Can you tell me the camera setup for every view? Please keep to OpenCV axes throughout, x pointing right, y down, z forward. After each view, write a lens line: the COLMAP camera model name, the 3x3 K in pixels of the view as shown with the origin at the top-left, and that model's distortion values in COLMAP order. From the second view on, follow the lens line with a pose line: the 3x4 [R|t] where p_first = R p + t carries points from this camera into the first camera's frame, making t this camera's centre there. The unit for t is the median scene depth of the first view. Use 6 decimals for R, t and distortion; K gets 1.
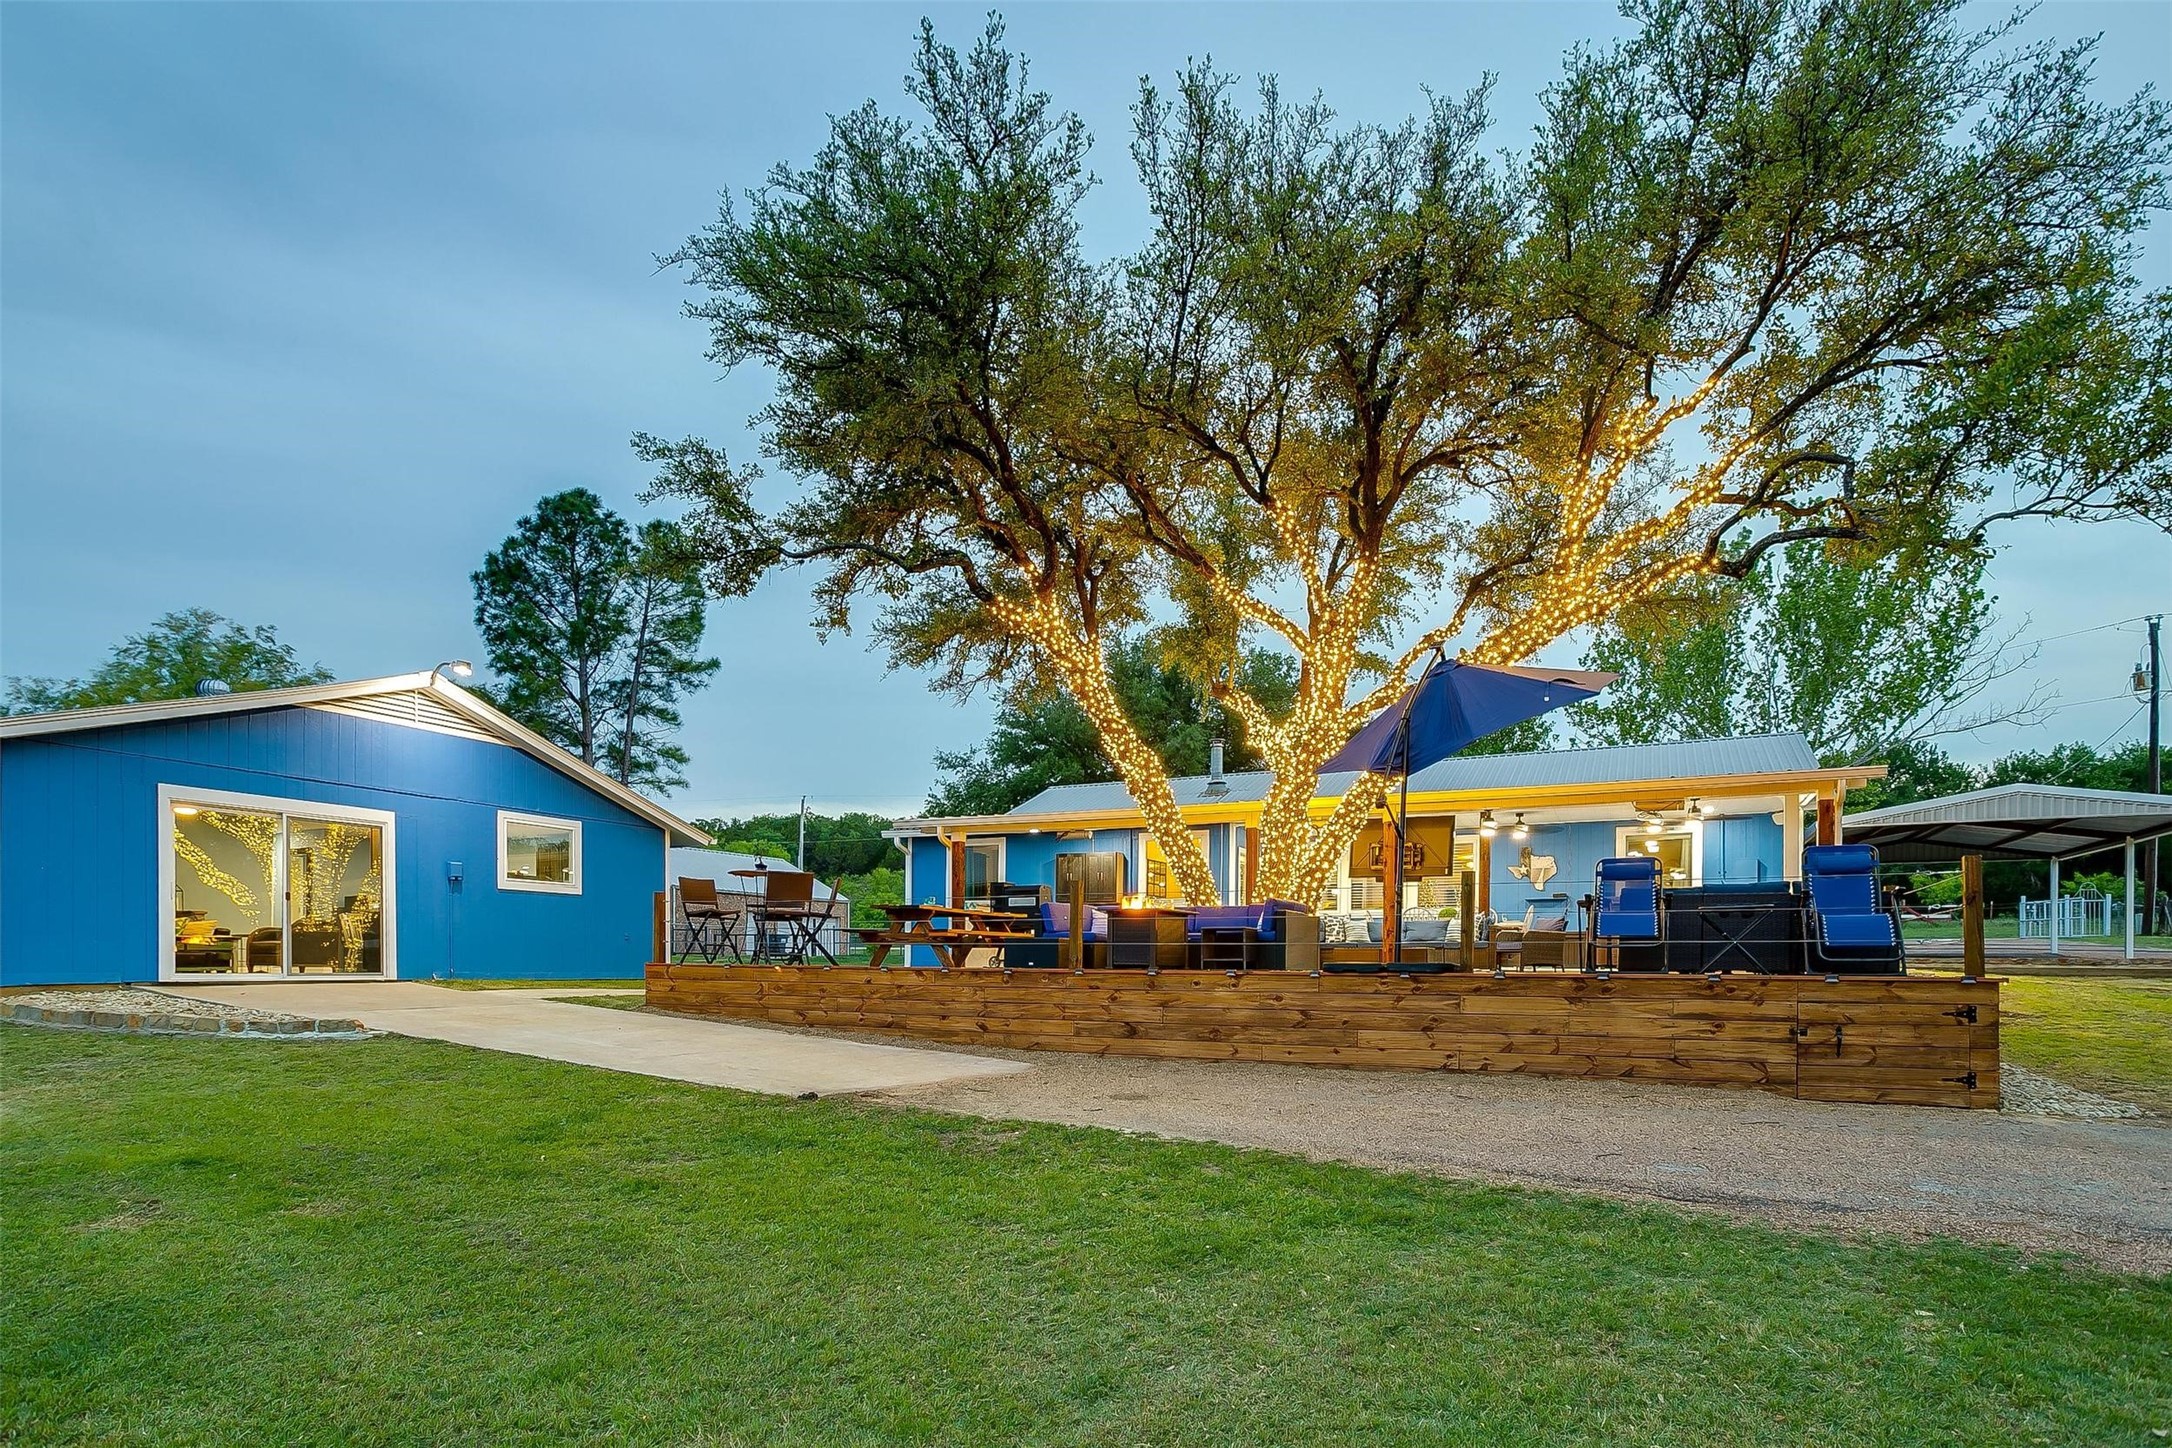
lens RADIAL K [[1068.4, 0, 1086.0], [0, 1068.4, 724.0], [0, 0, 1]] dist [-0.064733, 0.030106]
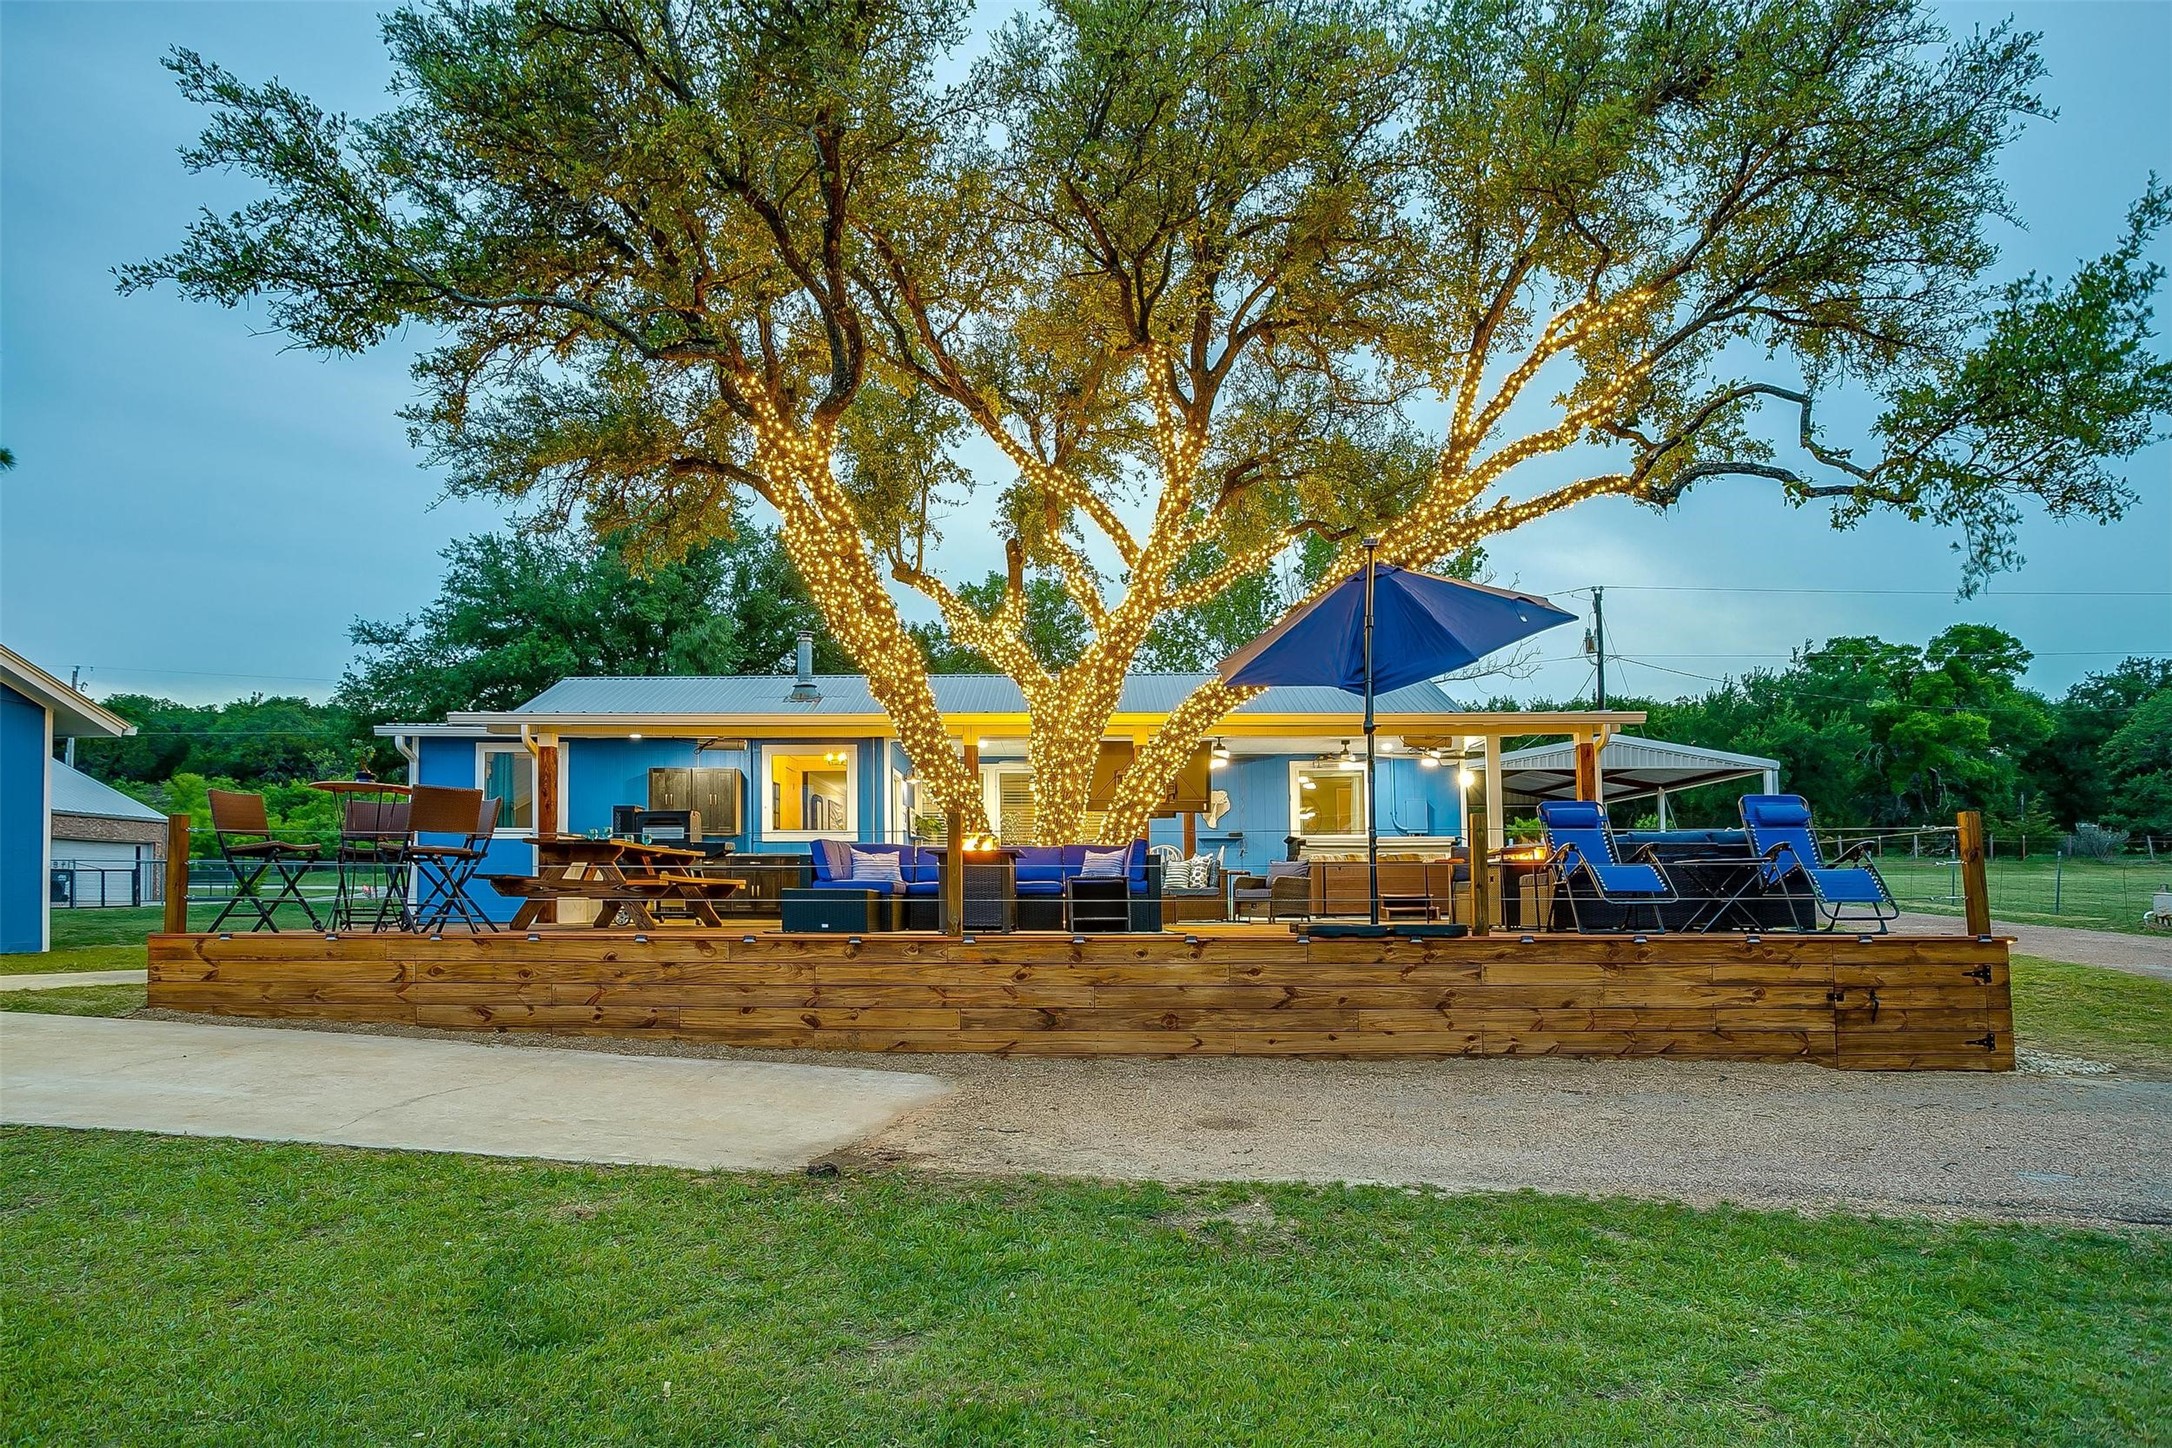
lens RADIAL K [[1254.6, 0, 1086.4], [0, 1254.6, 632.9], [0, 0, 1]] dist [-0.044708, 0.023369]
pose [[0.913006, 0.076459, 0.400716, -0.300530], [-0.079963, 0.996766, -0.007998, 0.026808], [-0.400032, -0.024741, 0.916167, 0.205683]]
